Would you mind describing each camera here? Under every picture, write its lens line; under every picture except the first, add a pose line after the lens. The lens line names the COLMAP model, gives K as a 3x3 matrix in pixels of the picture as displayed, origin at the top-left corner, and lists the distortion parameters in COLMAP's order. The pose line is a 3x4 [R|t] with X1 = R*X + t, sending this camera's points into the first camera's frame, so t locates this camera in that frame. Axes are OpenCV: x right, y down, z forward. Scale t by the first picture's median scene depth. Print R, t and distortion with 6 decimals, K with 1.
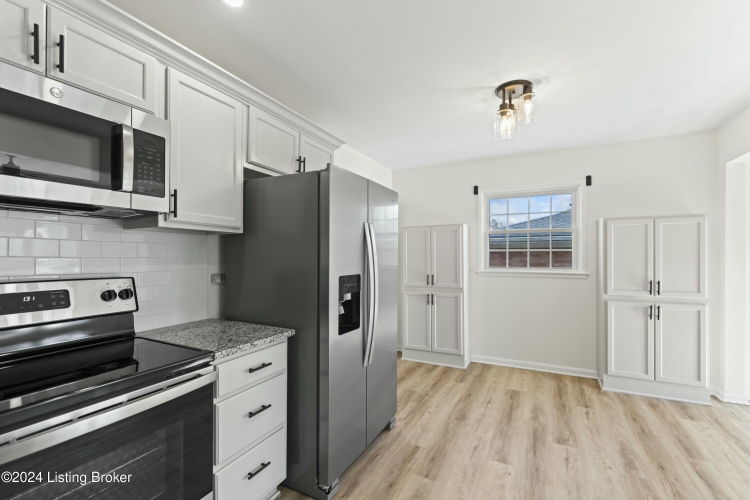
lens RADIAL K [[331.2, 0, 379.5], [0, 331.2, 252.3], [0, 0, 1]] dist [0.000879, 0.000053]
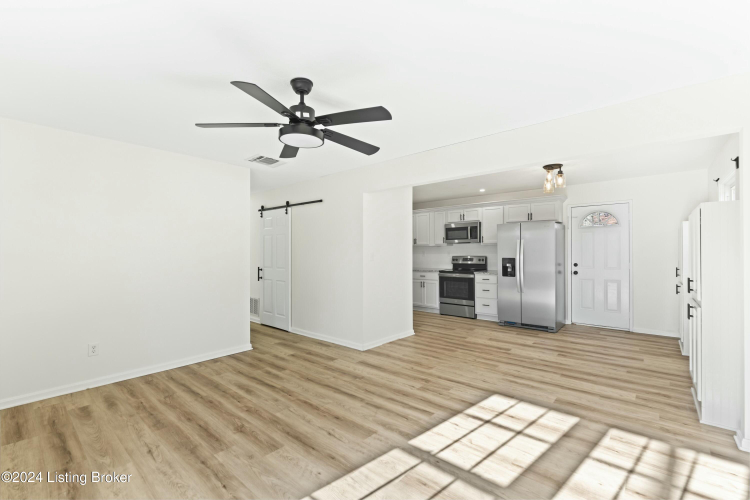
lens RADIAL K [[330.0, 0, 376.1], [0, 330.0, 255.5], [0, 0, 1]] dist [-0.002103, -0.000148]
pose [[-0.253289, 0.013979, -0.967290, 2.027481], [0.015688, 0.999823, 0.010341, -0.002210], [0.967264, -0.012556, -0.253463, 0.388172]]
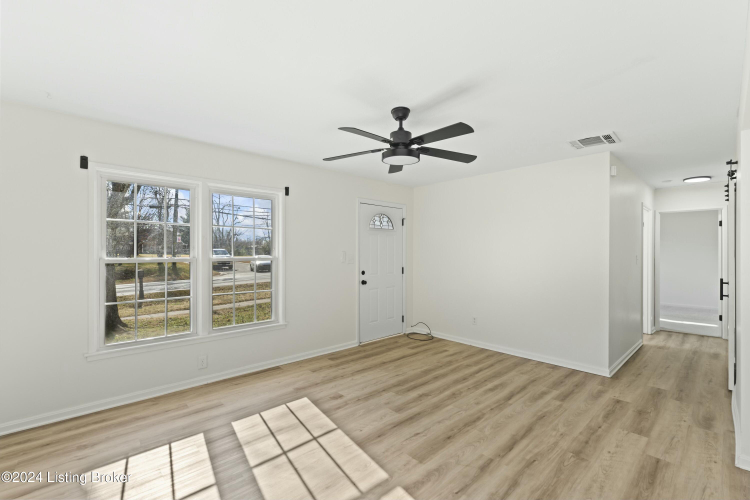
lens RADIAL K [[320.7, 0, 374.9], [0, 320.7, 253.1], [0, 0, 1]] dist [0.000892, 0.000059]
pose [[-0.935833, 0.001821, 0.352440, 1.066977], [-0.003547, 0.999887, -0.014585, -0.000344], [-0.352427, -0.014899, -0.935721, 0.880341]]
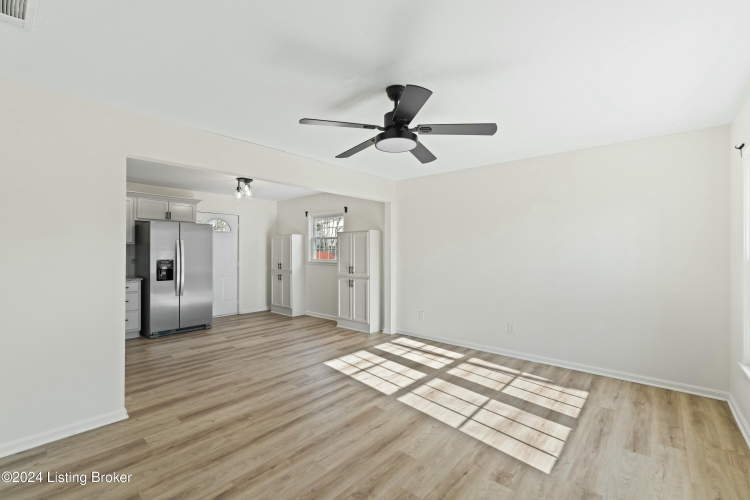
lens RADIAL K [[331.2, 0, 379.5], [0, 331.2, 252.3], [0, 0, 1]] dist [0.000879, 0.000053]
pose [[0.971726, 0.002852, -0.236093, 1.468306], [0.000204, 0.999917, 0.012919, -0.017960], [0.236110, -0.012602, 0.971645, -0.785396]]
